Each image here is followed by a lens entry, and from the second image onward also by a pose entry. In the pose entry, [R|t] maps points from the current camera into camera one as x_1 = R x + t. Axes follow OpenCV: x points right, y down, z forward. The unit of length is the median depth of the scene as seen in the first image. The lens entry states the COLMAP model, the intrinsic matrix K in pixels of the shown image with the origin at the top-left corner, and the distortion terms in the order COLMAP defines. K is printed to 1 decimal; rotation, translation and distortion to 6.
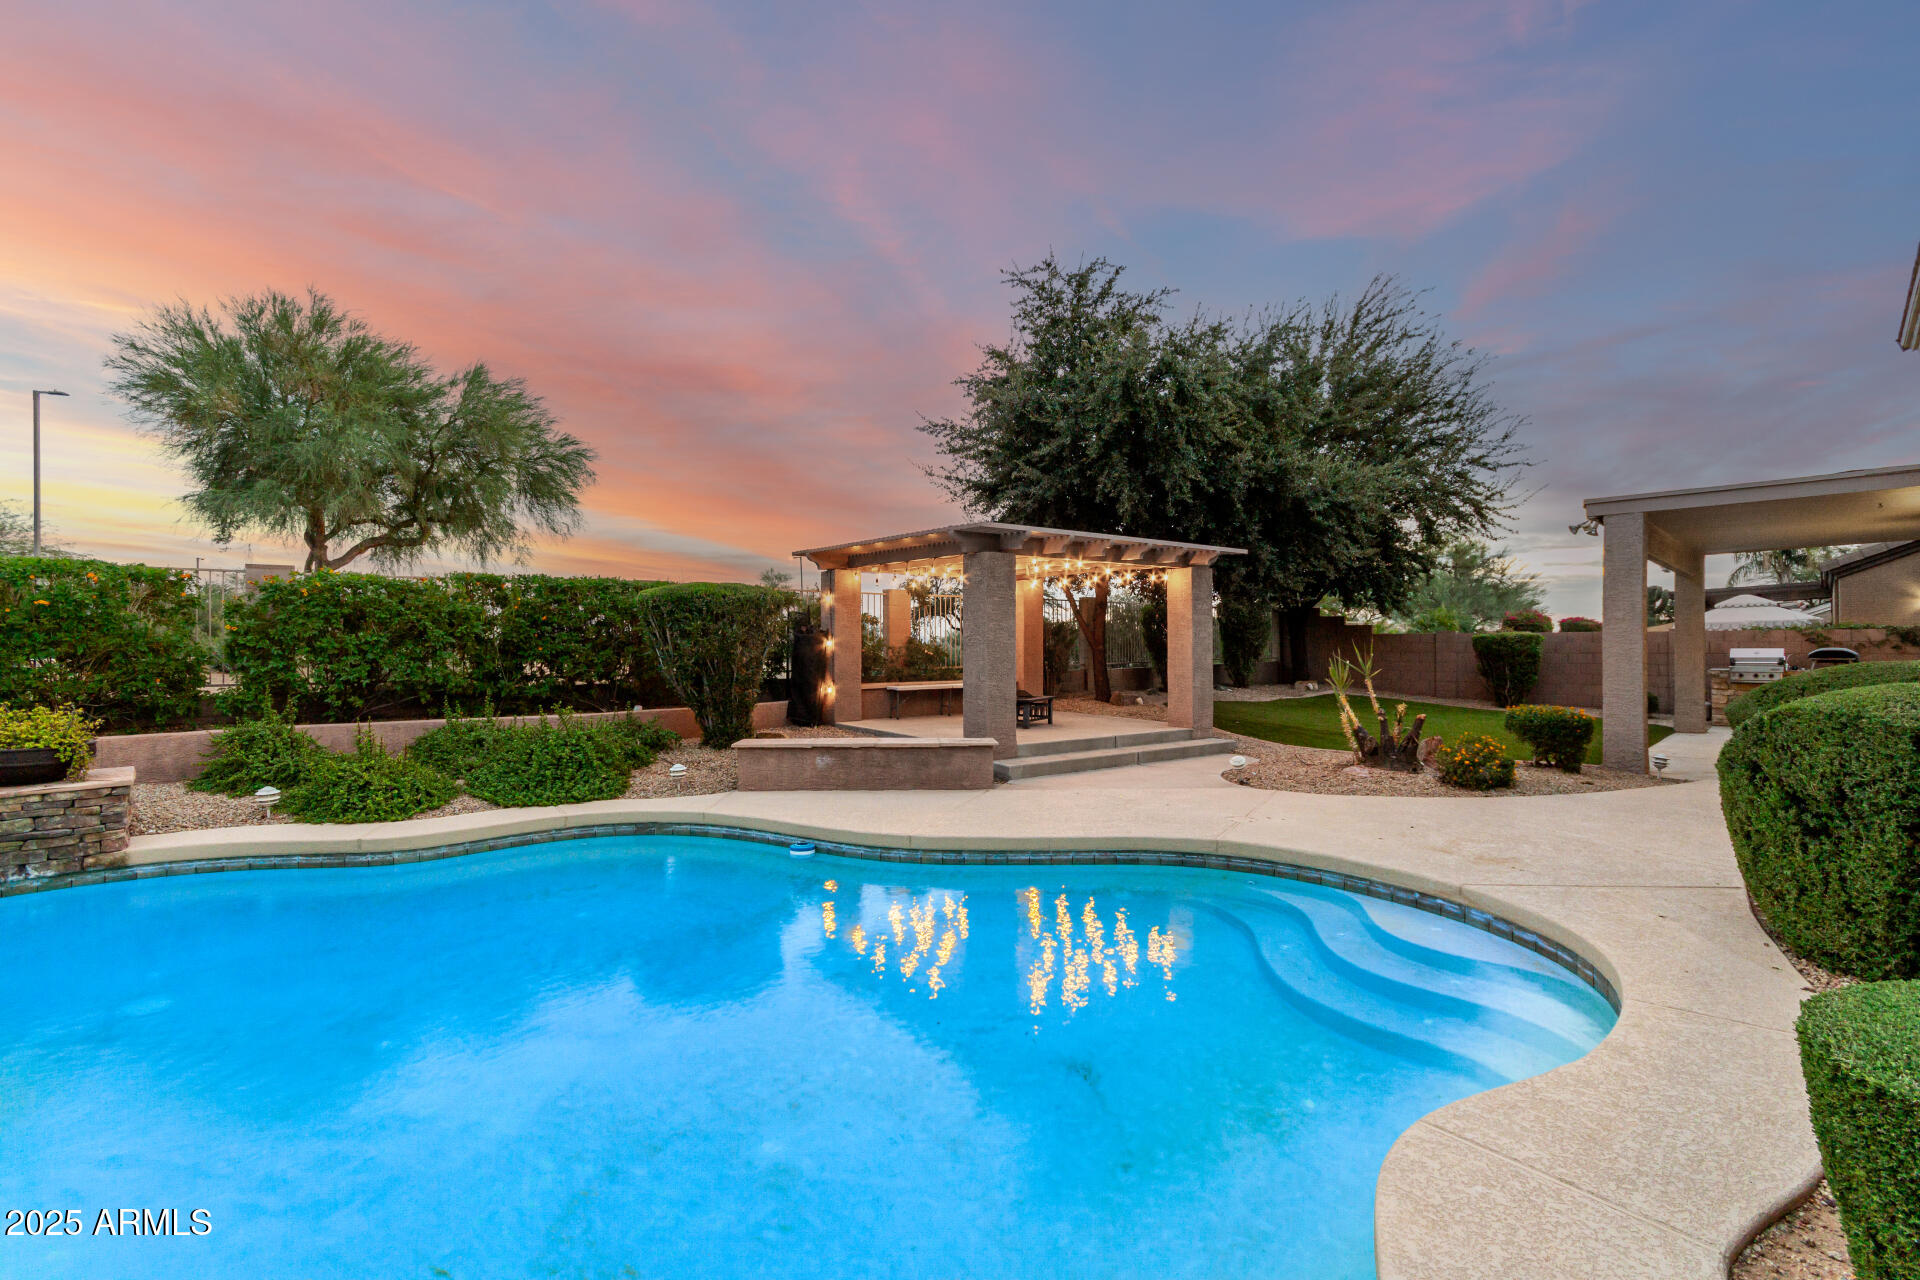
lens RADIAL K [[879.9, 0, 960.0], [0, 879.9, 640.0], [0, 0, 1]] dist [0.000850, -0.000137]
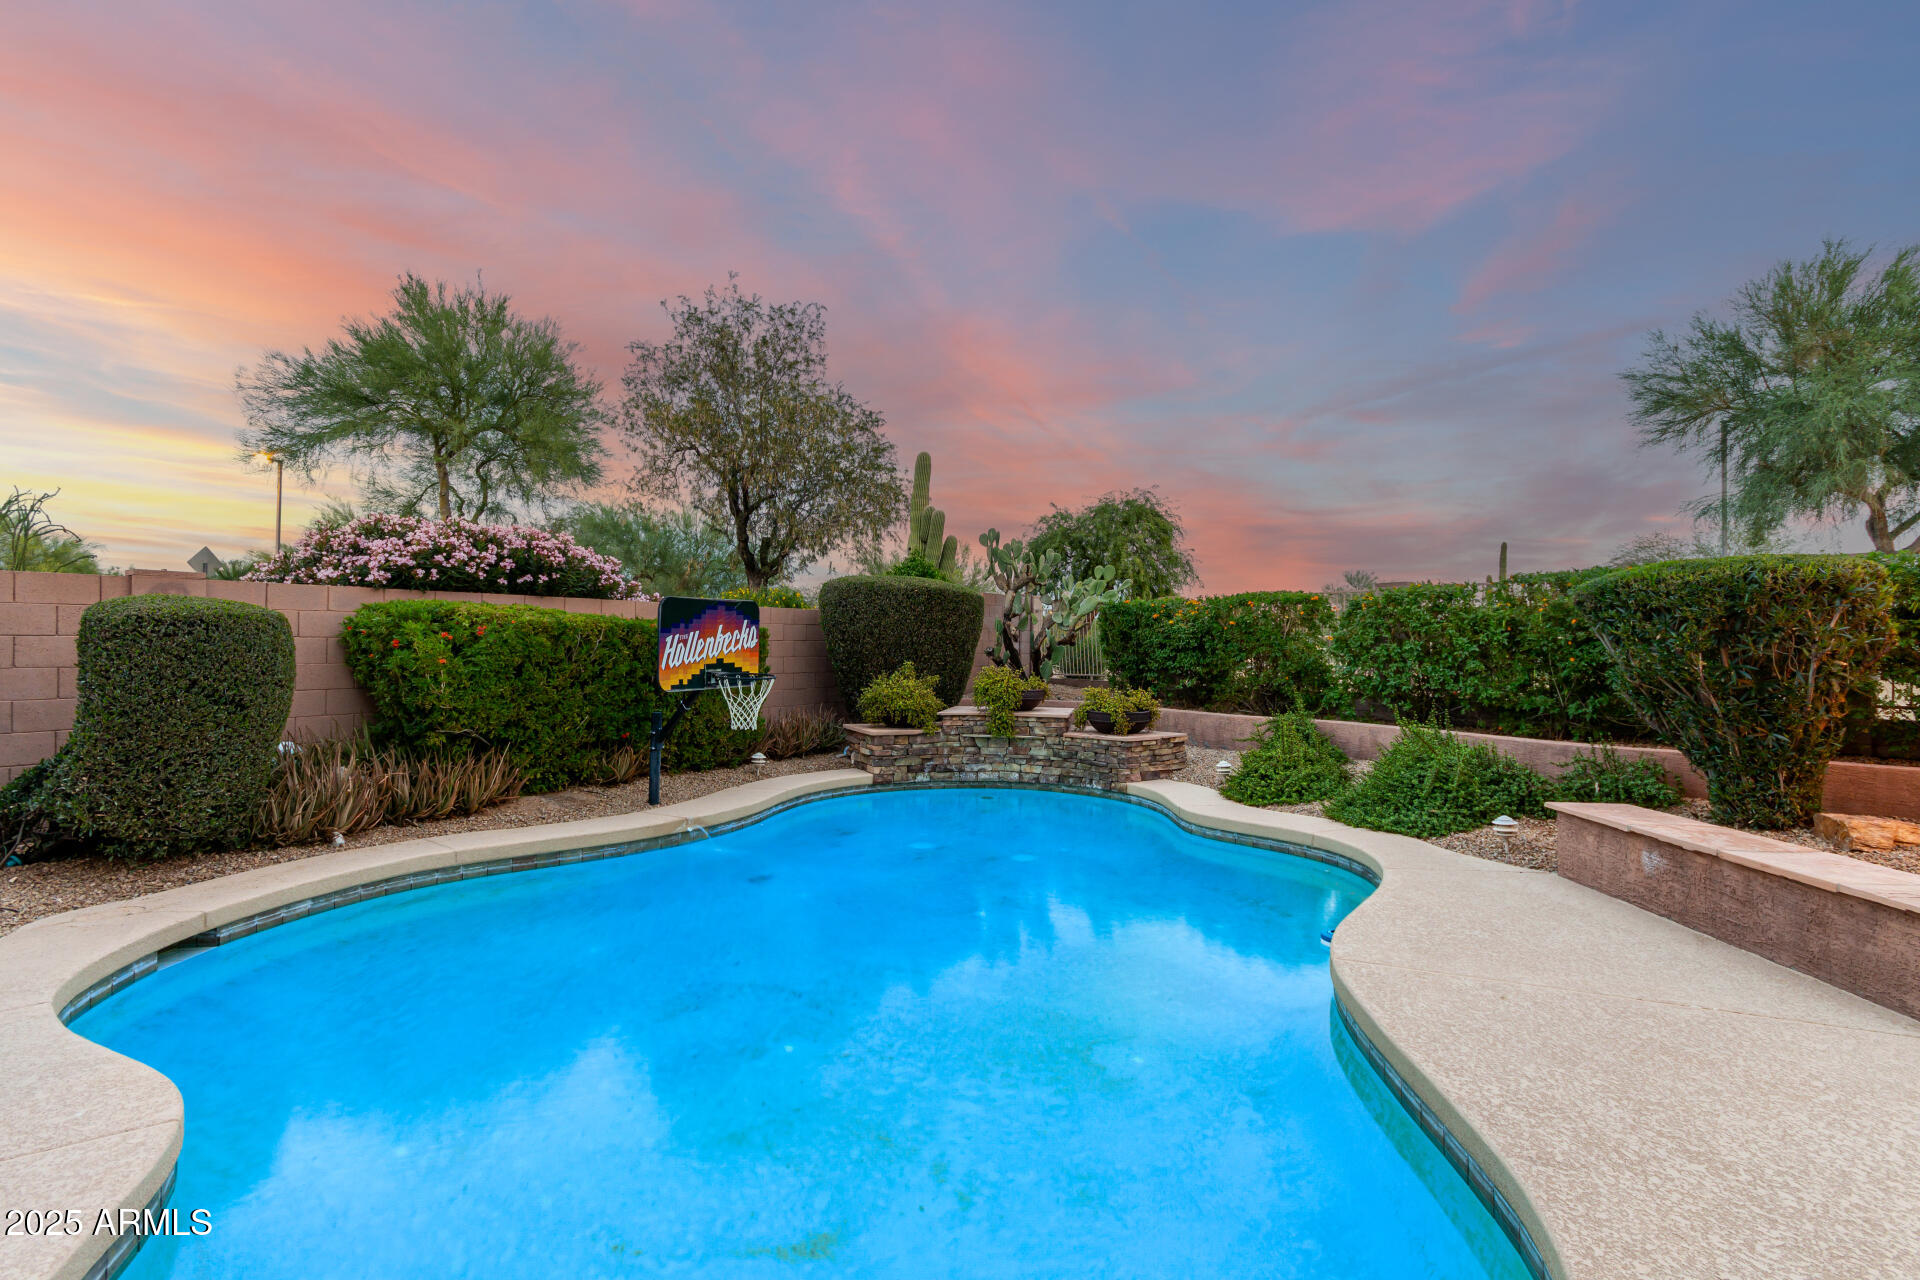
lens RADIAL K [[879.9, 0, 960.0], [0, 879.9, 640.0], [0, 0, 1]] dist [0.000850, -0.000137]
pose [[-0.069299, -0.008955, -0.997556, 0.405795], [-0.005605, 0.999947, -0.008587, 0.002053], [0.997580, 0.004996, -0.069346, 0.540197]]
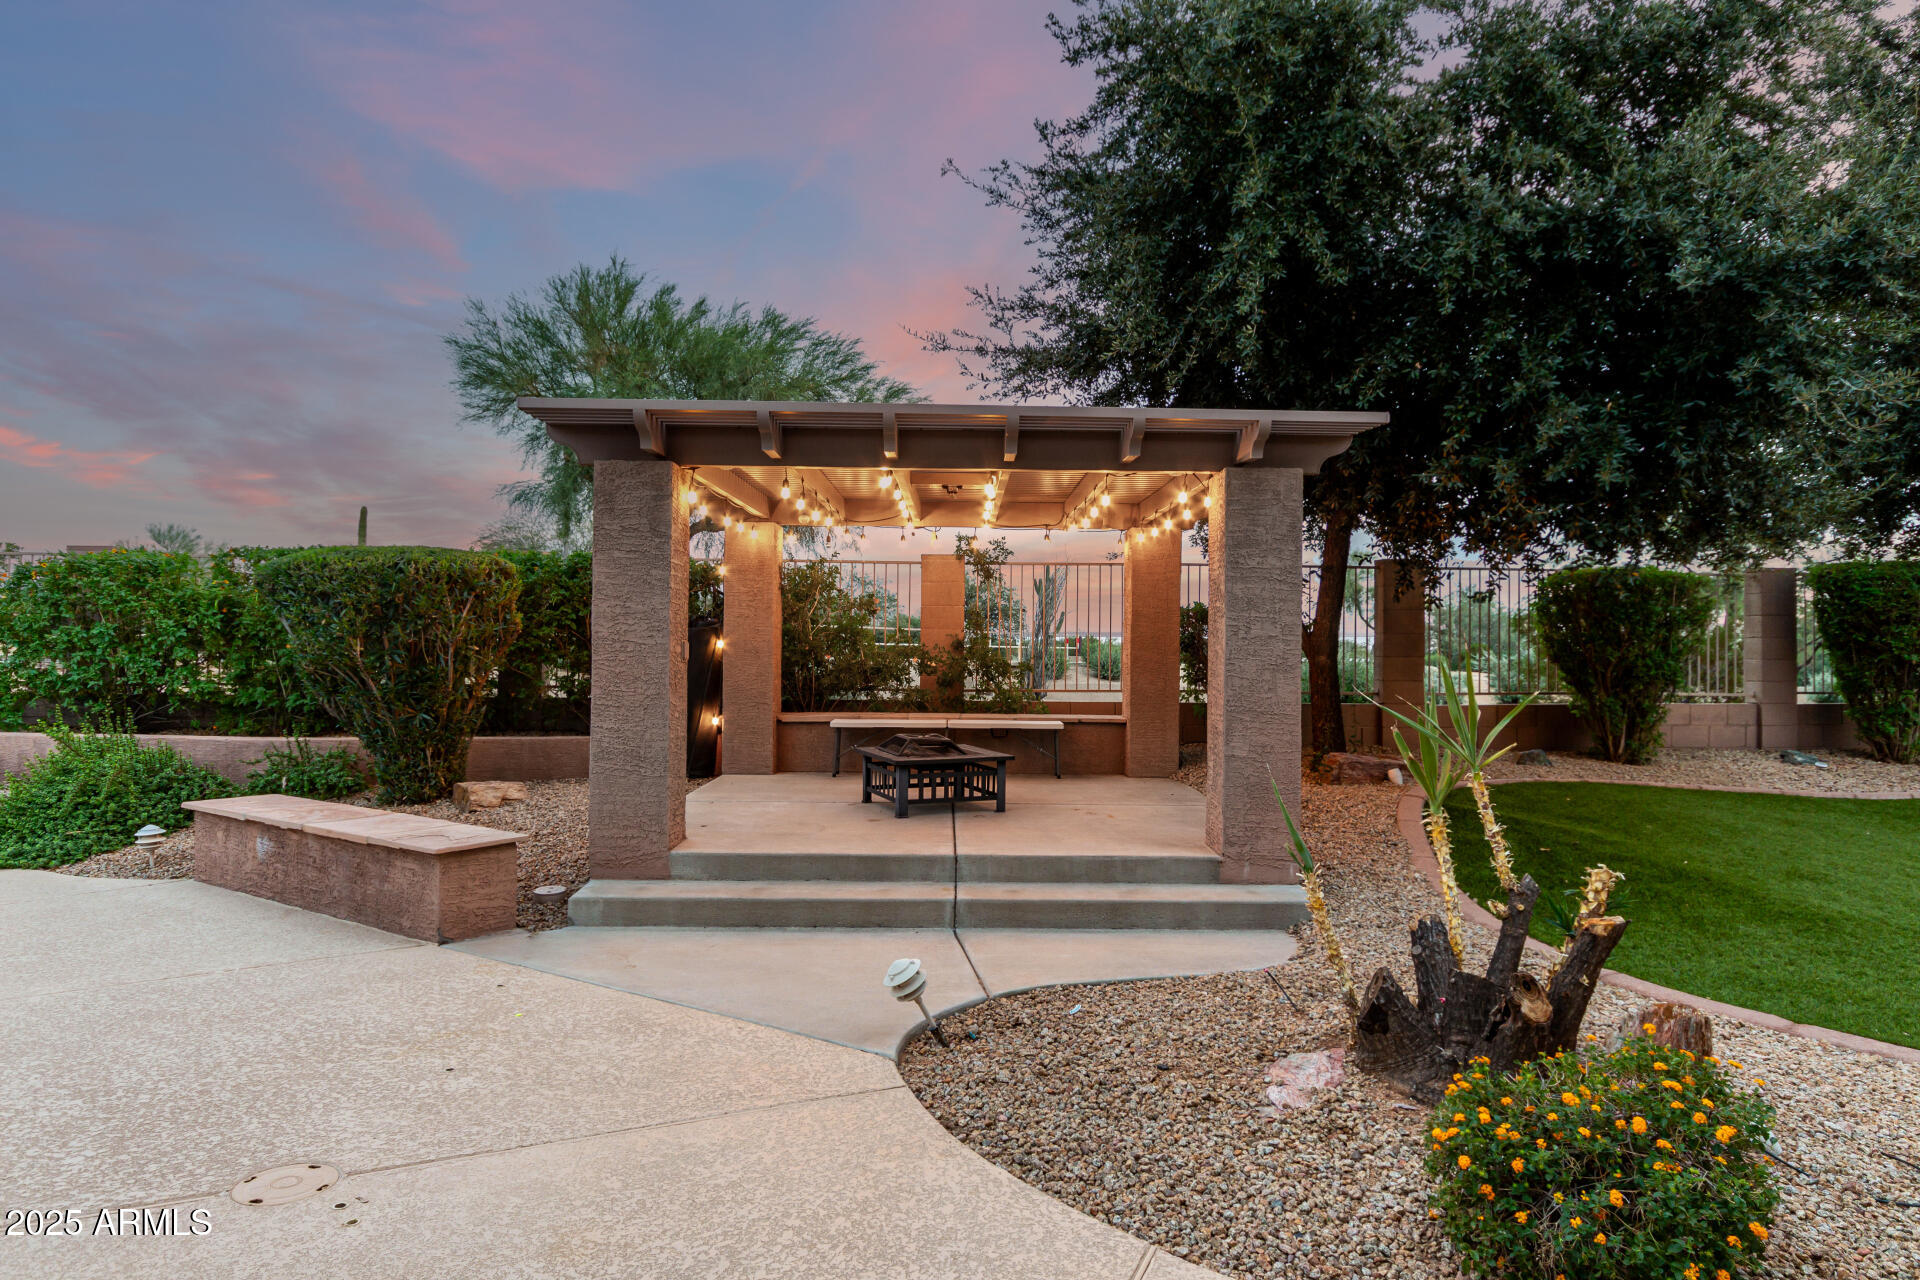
lens RADIAL K [[1131.9, 0, 960.0], [0, 1131.9, 640.0], [0, 0, 1]] dist [0.007552, 0.002815]
pose [[0.815991, 0.006046, -0.578033, 0.576174], [-0.010977, 0.999927, -0.005037, 0.003565], [0.577960, 0.010455, 0.815998, 0.603069]]
